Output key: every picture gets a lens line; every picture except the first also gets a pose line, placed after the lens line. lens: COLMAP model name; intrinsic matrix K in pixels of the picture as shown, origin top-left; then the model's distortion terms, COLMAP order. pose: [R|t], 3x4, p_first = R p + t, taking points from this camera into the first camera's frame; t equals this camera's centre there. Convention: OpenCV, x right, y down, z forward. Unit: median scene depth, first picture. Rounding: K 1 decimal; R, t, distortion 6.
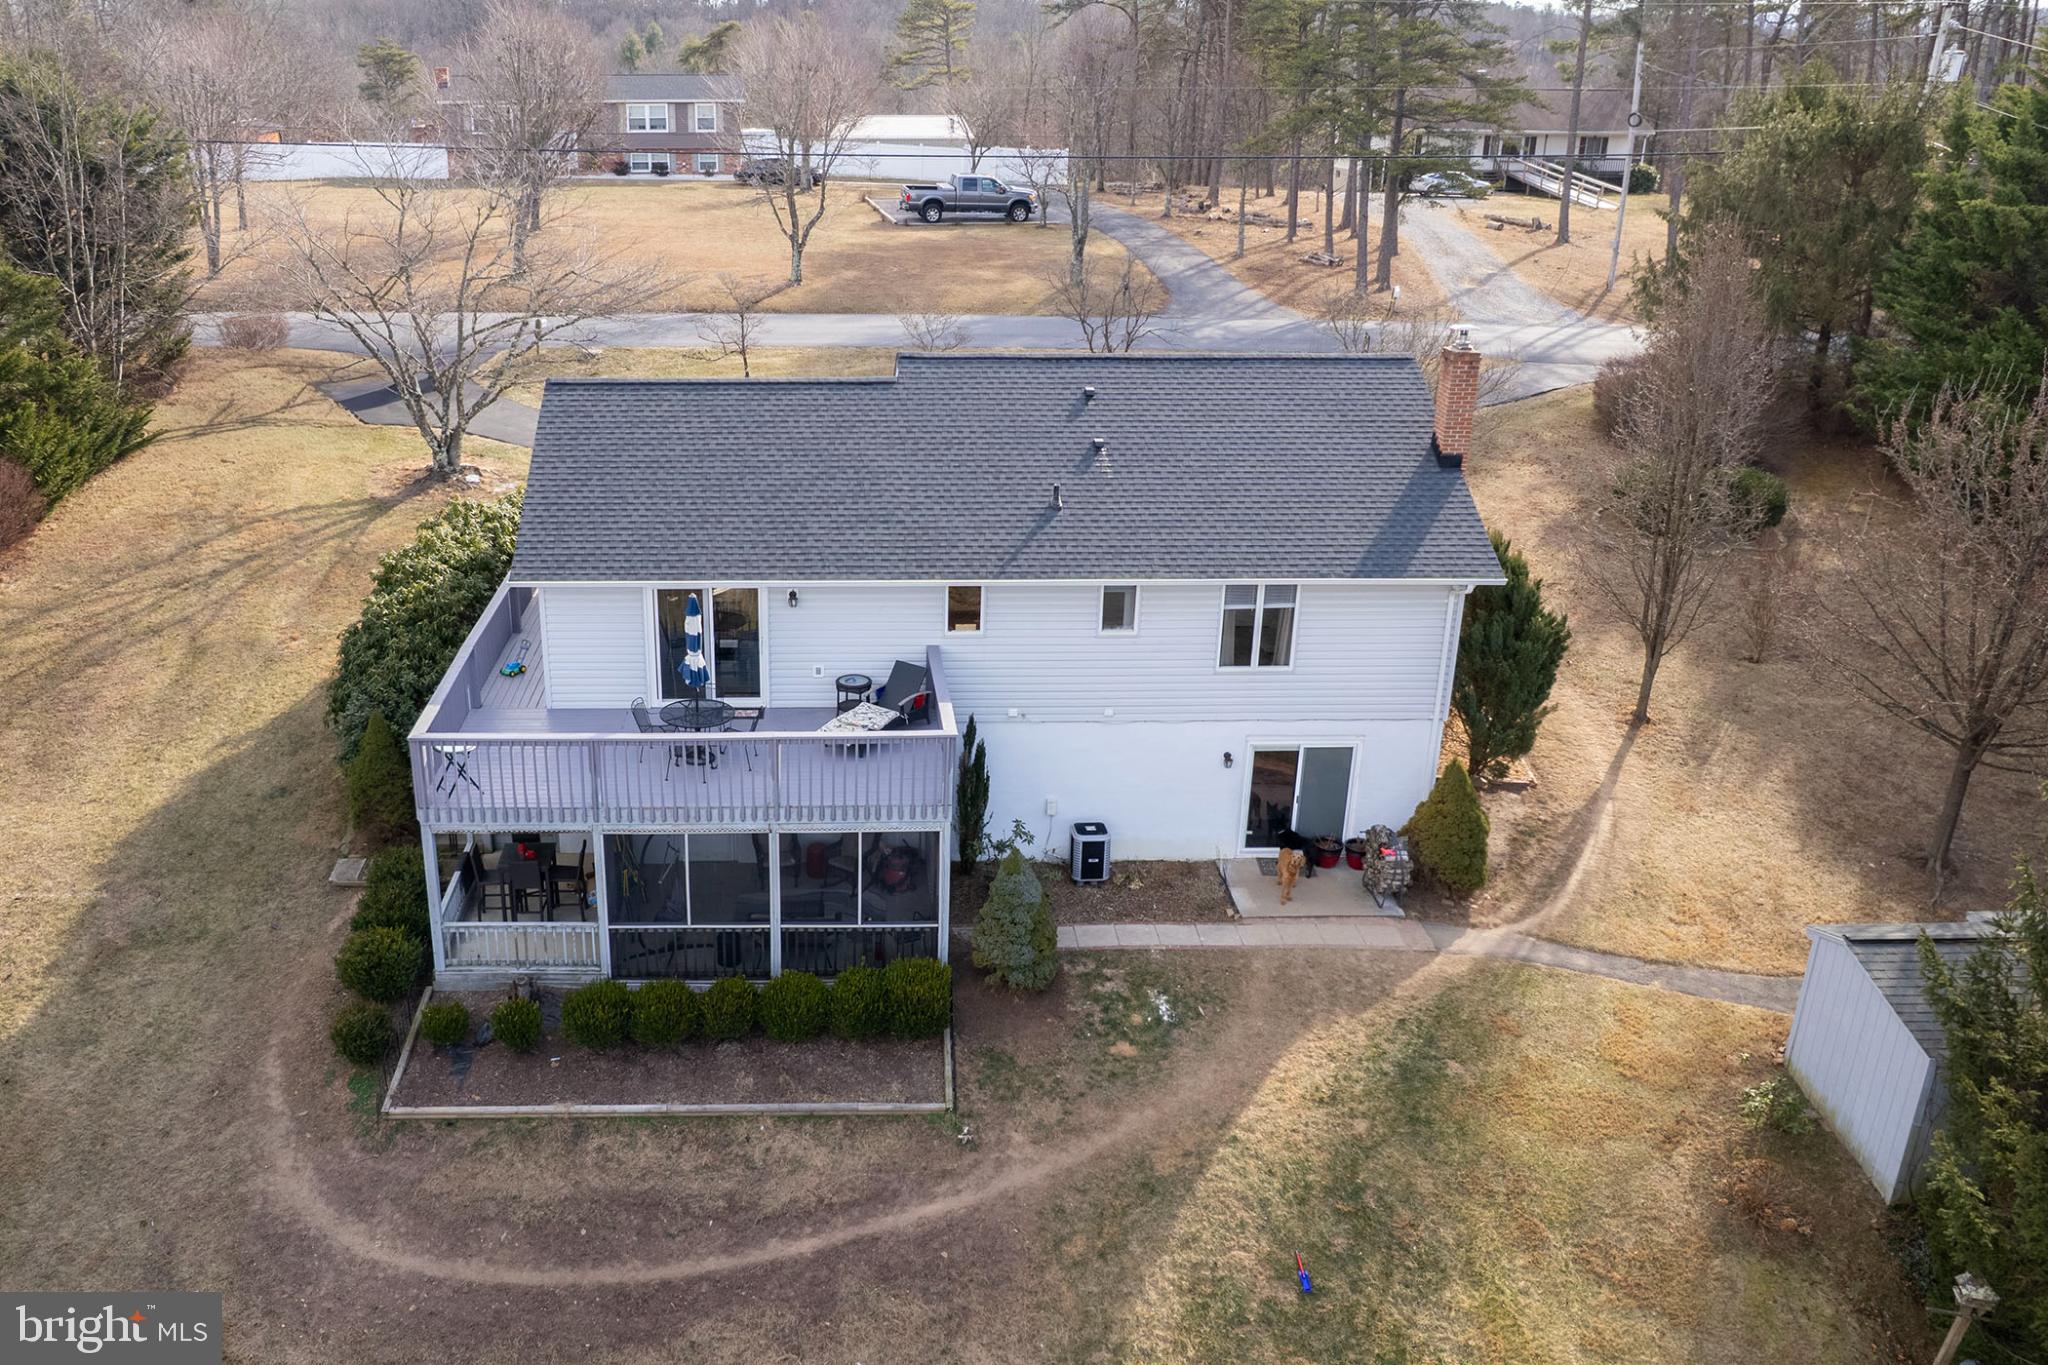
lens RADIAL K [[1599.8, 0, 860.0], [0, 1599.8, 680.4], [0, 0, 1]] dist [-0.033439, -0.000343]
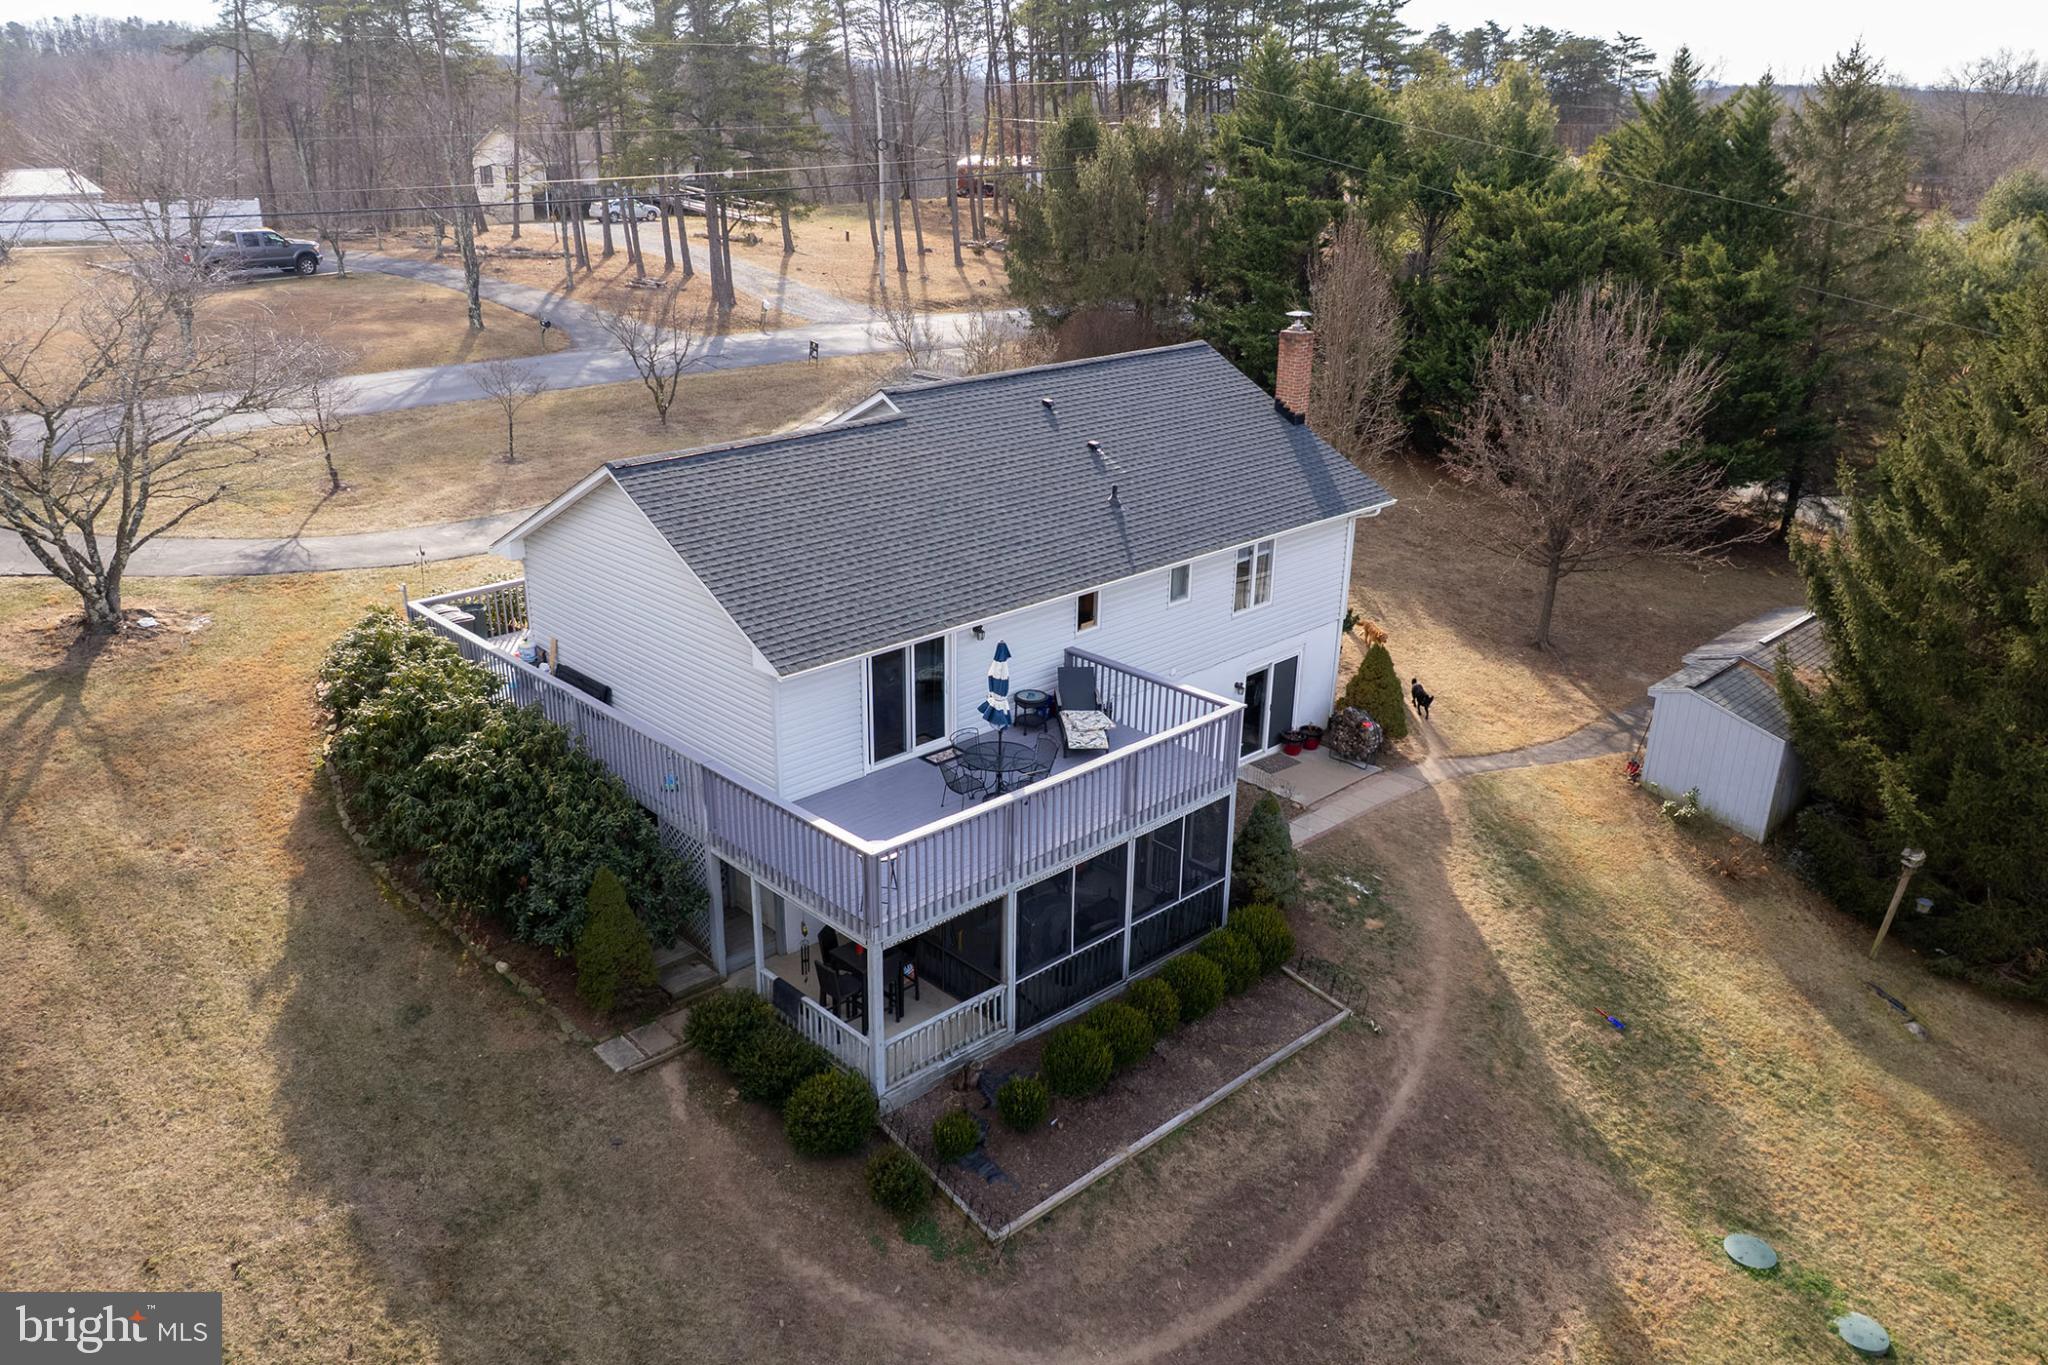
lens RADIAL K [[1502.8, 0, 926.4], [0, 1502.8, 679.3], [0, 0, 1]] dist [-0.041208, 0.003139]
pose [[0.764823, -0.232874, 0.600679, -0.652911], [0.233926, 0.969131, 0.077868, -0.103917], [-0.600271, 0.080959, 0.795689, 0.252621]]
